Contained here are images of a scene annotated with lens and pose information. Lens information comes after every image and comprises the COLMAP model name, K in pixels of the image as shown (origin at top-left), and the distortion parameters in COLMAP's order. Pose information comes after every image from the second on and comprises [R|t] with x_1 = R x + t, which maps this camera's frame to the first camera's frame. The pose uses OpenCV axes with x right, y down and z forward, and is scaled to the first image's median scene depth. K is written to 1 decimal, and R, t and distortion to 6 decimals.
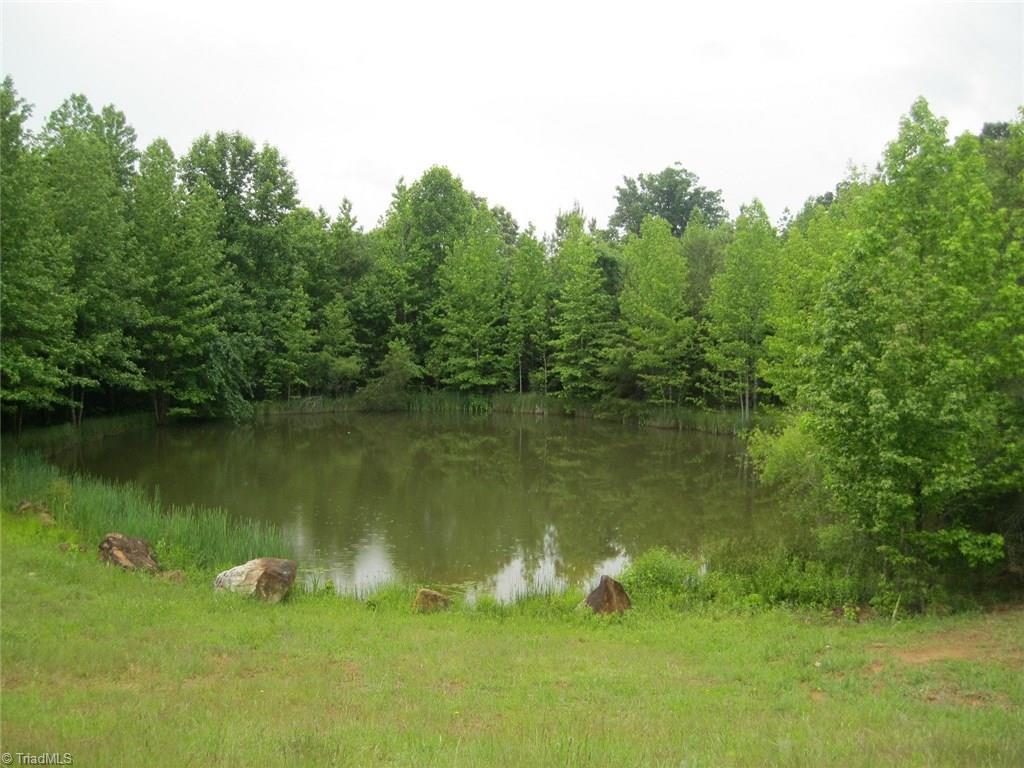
lens RADIAL K [[1043.8, 0, 512.4], [0, 1043.8, 385.3], [0, 0, 1]] dist [-0.105215, 0.000000]
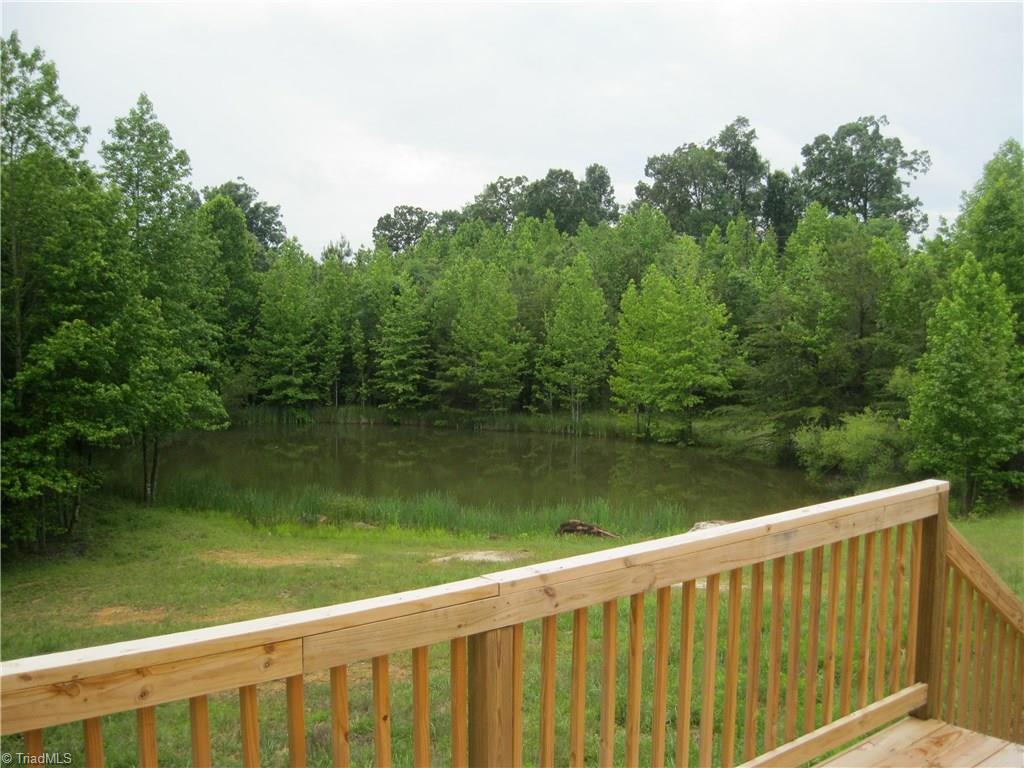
lens RADIAL K [[1043.8, 0, 512.4], [0, 1043.8, 385.3], [0, 0, 1]] dist [-0.105215, 0.000000]
pose [[0.857312, -0.023610, 0.514256, -0.415170], [0.024119, 0.999693, 0.005689, -0.017264], [-0.514232, 0.007526, 0.857618, -0.073485]]
